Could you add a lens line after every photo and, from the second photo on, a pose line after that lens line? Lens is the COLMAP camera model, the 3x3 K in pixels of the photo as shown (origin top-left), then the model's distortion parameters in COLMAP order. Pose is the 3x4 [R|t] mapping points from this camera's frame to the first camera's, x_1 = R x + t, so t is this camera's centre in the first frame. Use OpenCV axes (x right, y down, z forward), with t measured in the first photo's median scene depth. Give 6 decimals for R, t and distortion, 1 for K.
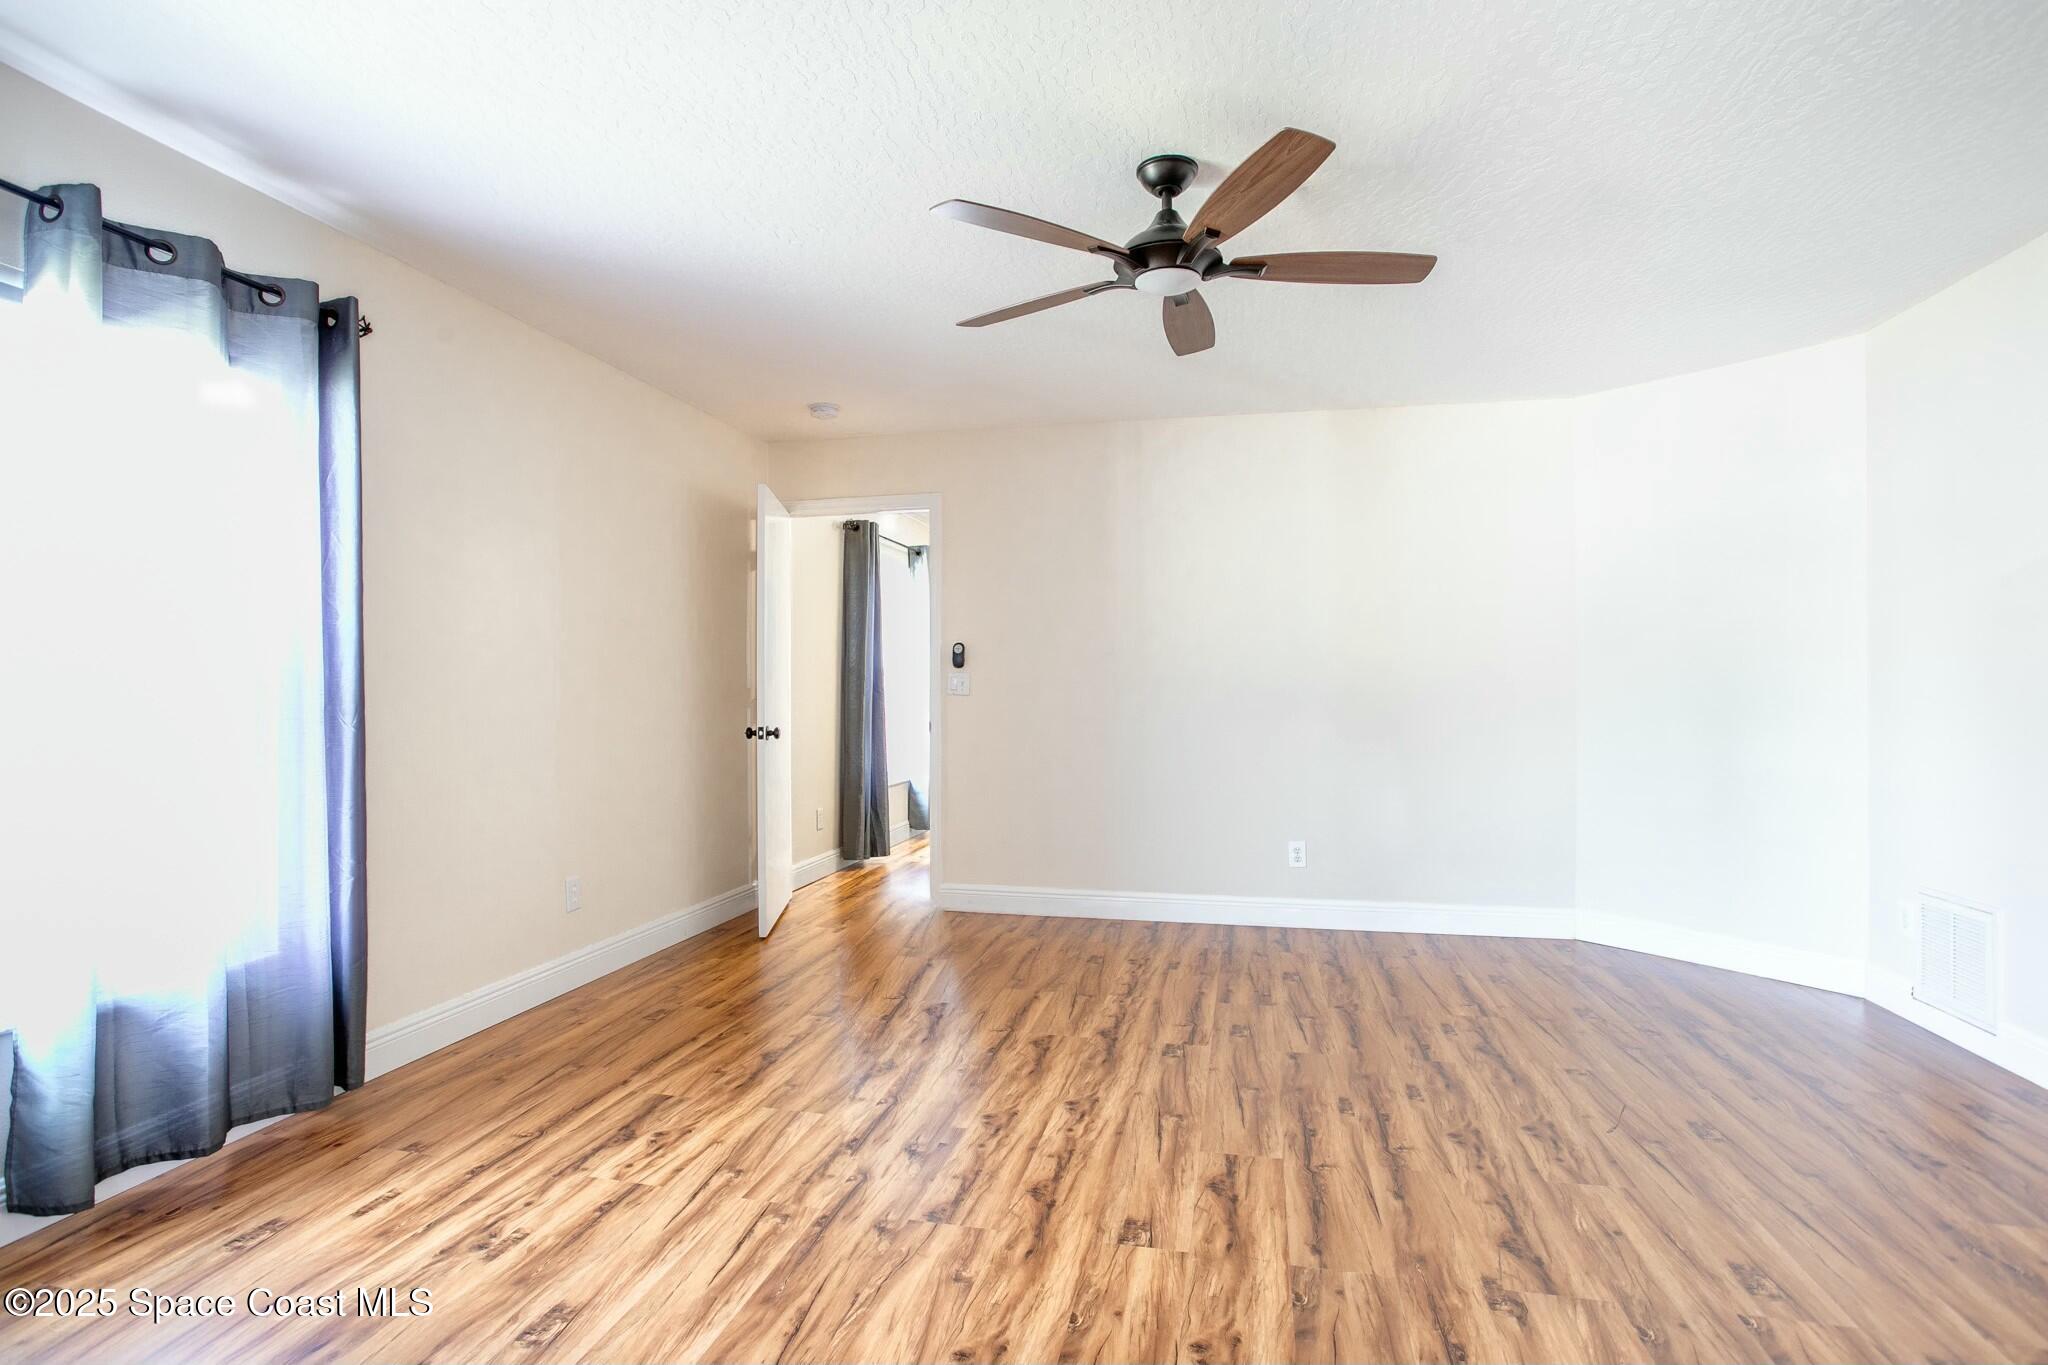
lens RADIAL K [[1013.8, 0, 1024.9], [0, 1013.8, 670.6], [0, 0, 1]] dist [-0.015839, 0.004701]
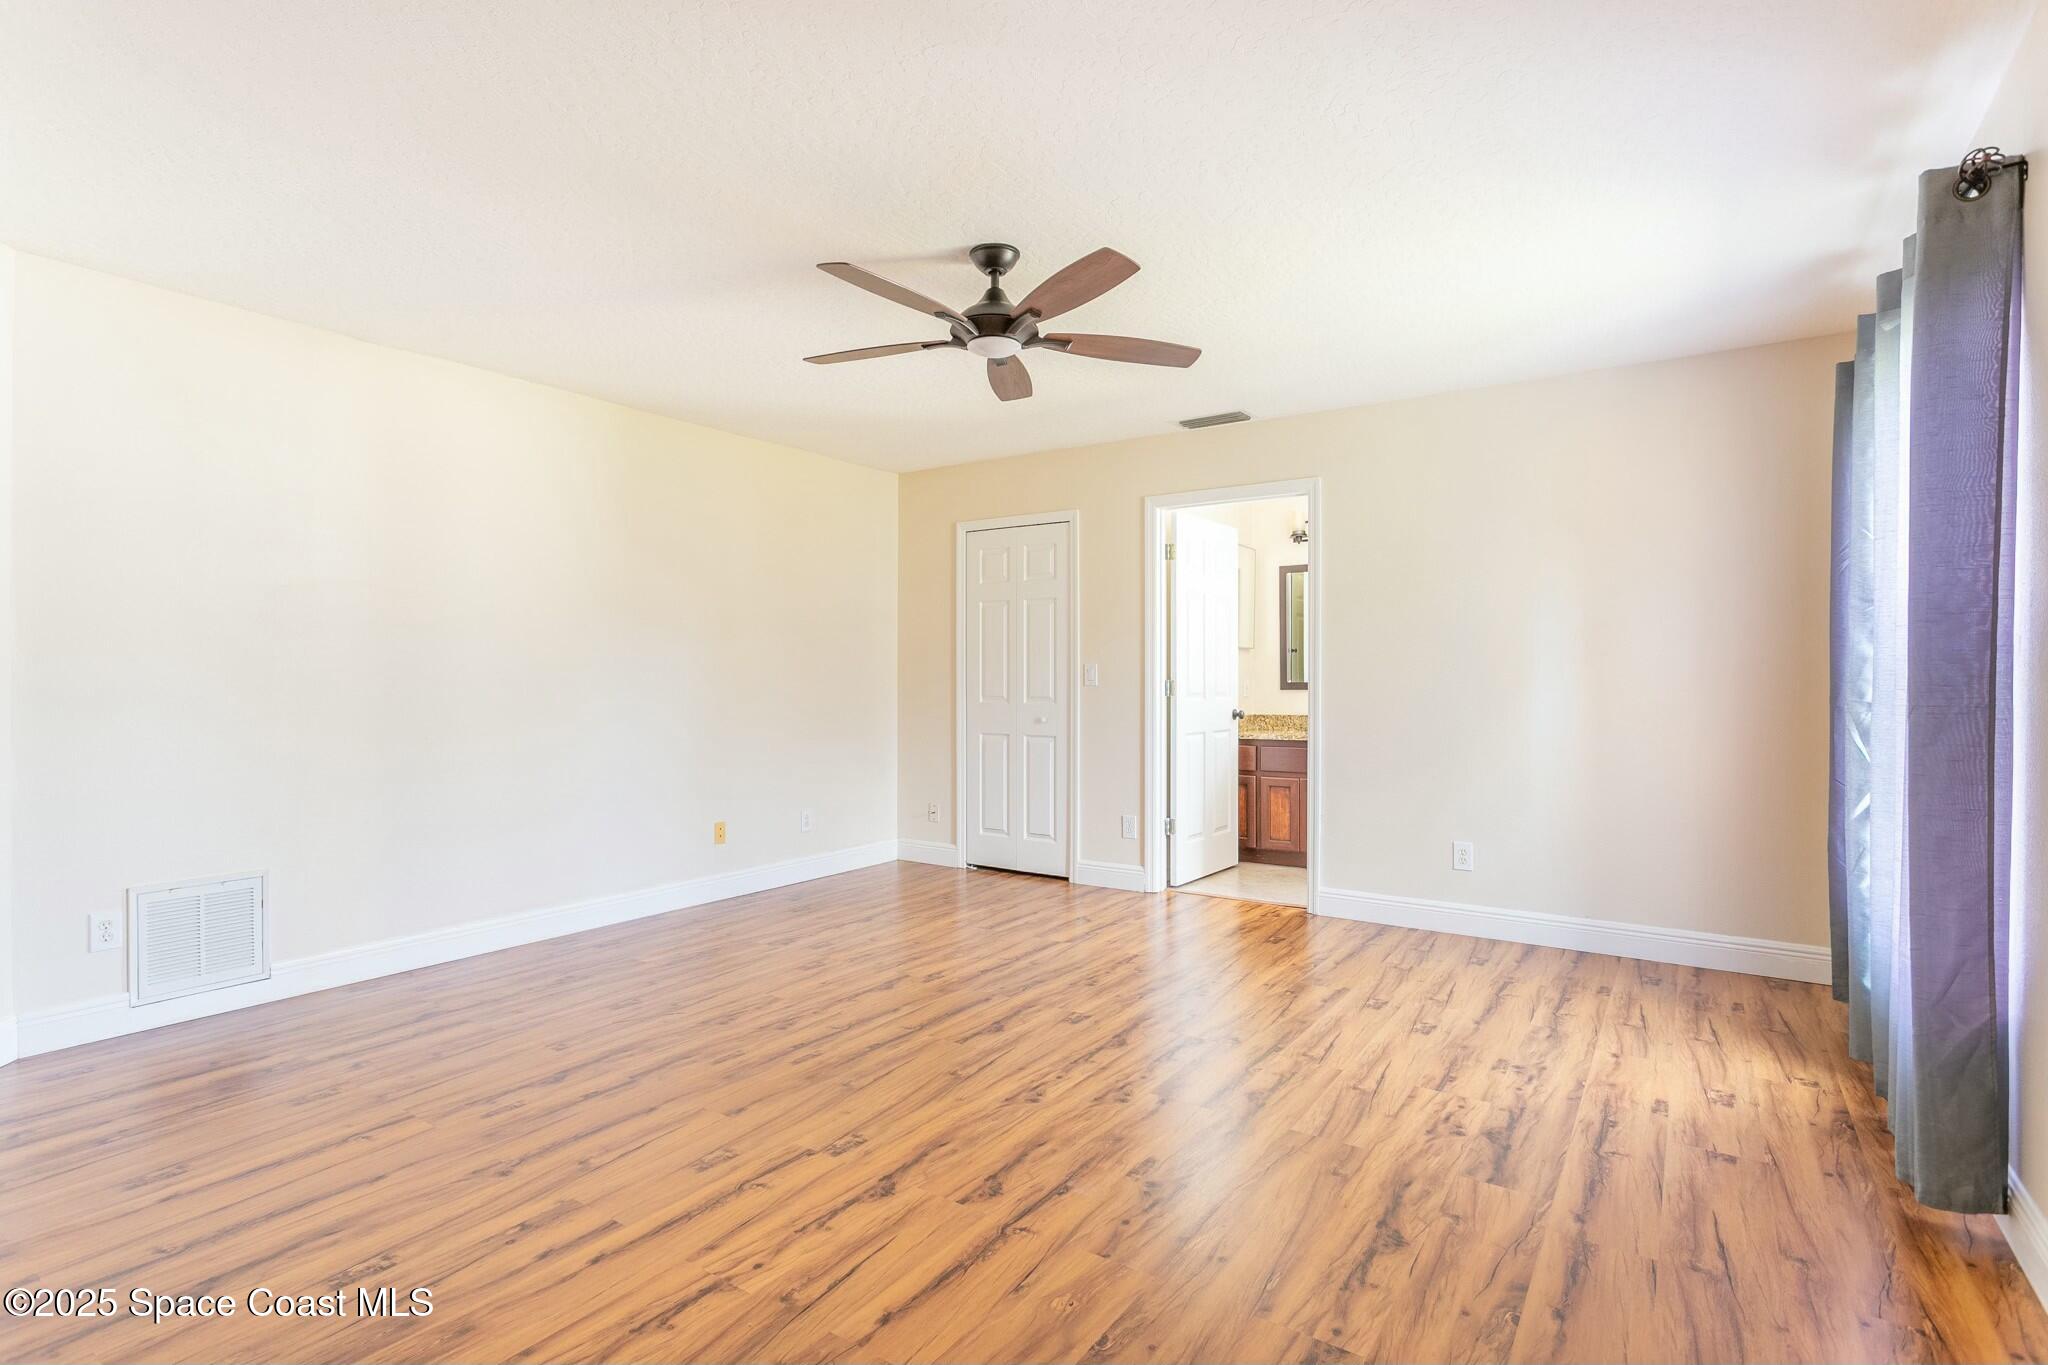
lens RADIAL K [[1013.8, 0, 1024.9], [0, 1013.8, 689.4], [0, 0, 1]] dist [-0.015839, 0.004701]
pose [[-0.930457, 0.000093, 0.366401, -0.339619], [-0.002427, 0.999976, -0.006417, 0.038552], [-0.366393, -0.006860, -0.930435, 2.133620]]
